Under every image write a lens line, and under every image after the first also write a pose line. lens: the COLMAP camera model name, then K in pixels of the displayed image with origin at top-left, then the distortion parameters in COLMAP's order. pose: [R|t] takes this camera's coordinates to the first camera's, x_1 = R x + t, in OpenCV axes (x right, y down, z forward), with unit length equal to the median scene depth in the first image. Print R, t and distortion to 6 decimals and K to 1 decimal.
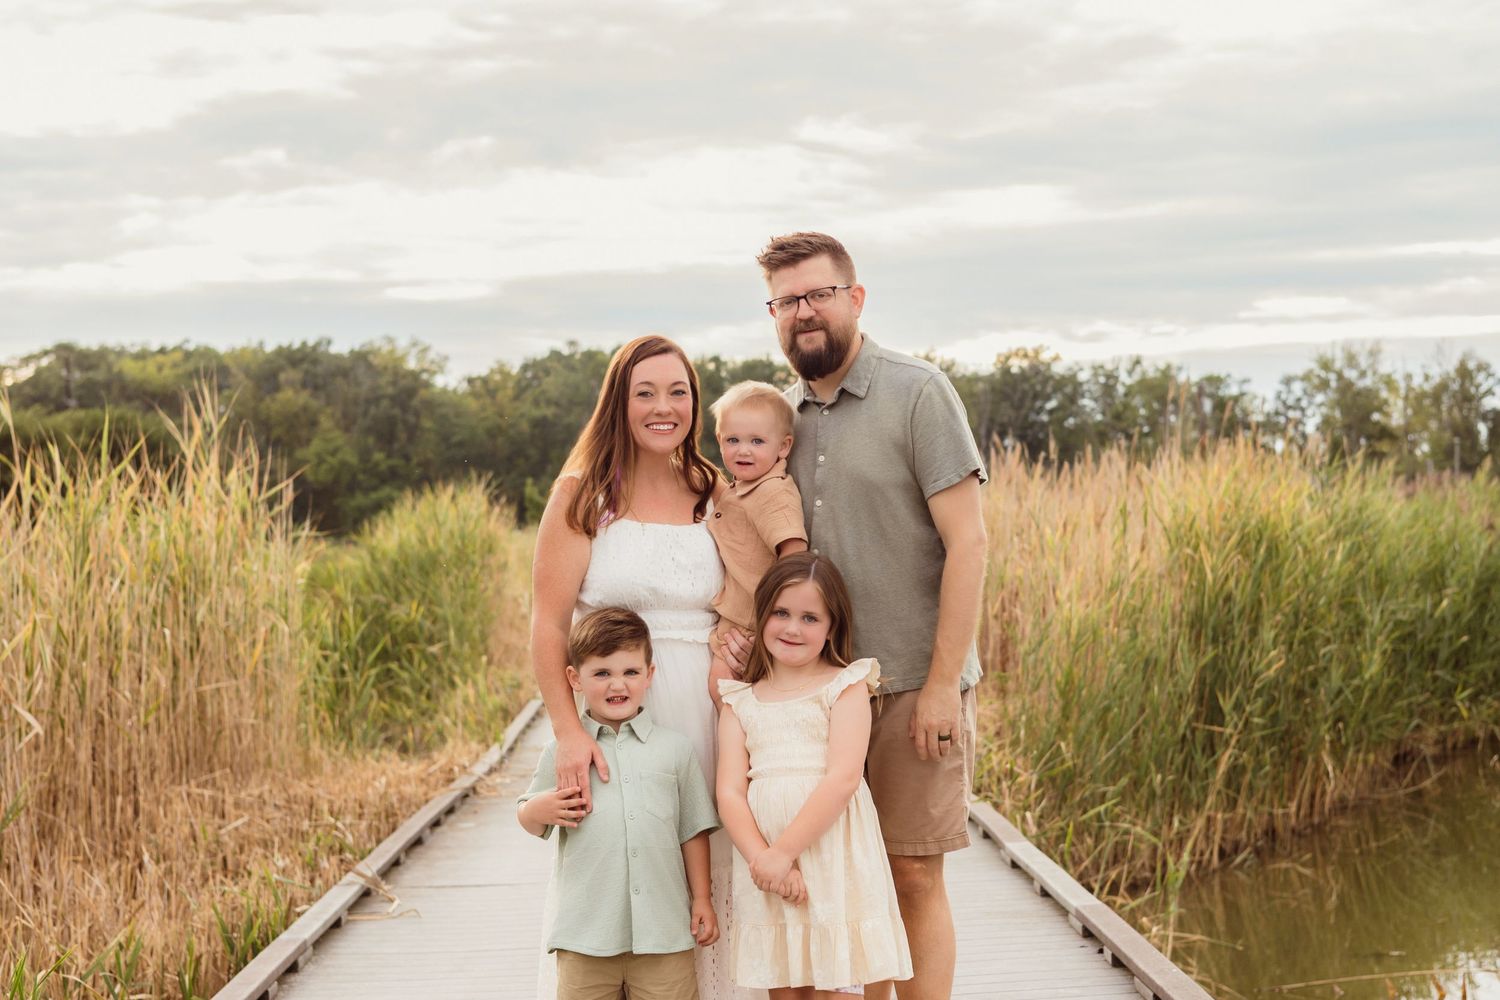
lens RADIAL K [[2246.4, 0, 750.0], [0, 2246.4, 500.0], [0, 0, 1]] dist [0.008959, 0.019898]
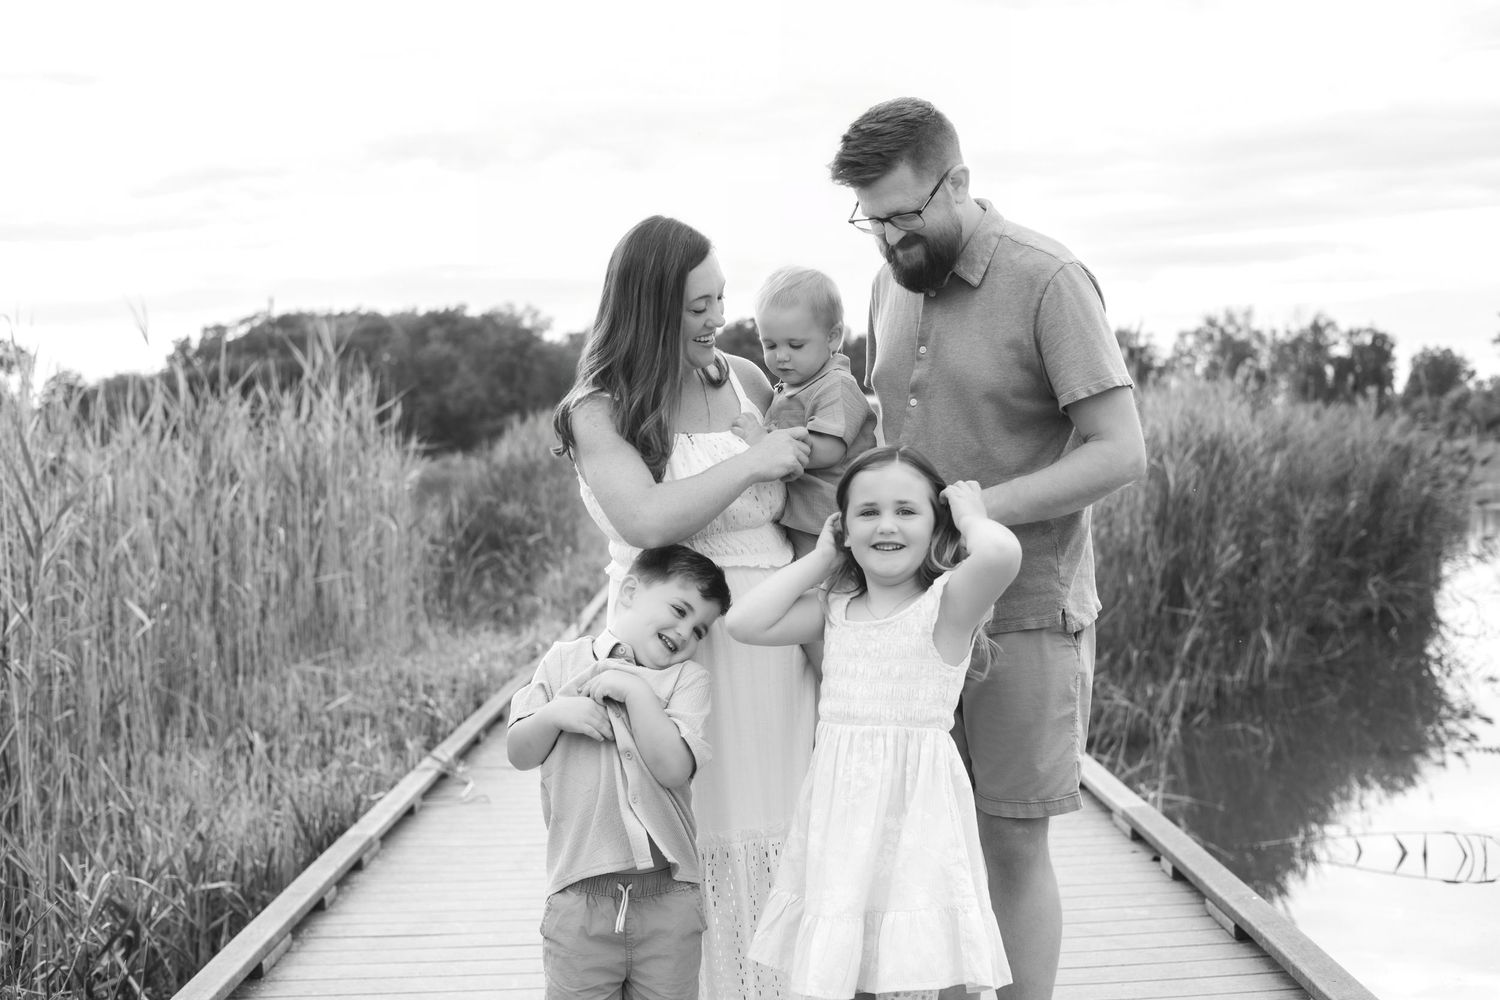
lens RADIAL K [[2430.5, 0, 750.0], [0, 2430.5, 500.0], [0, 0, 1]] dist [0.036623, 0.235866]
pose [[0.999656, 0.000634, -0.026204, 0.017270], [0.000415, 0.999199, 0.040006, -0.010764], [0.026209, -0.040003, 0.998856, -0.368039]]
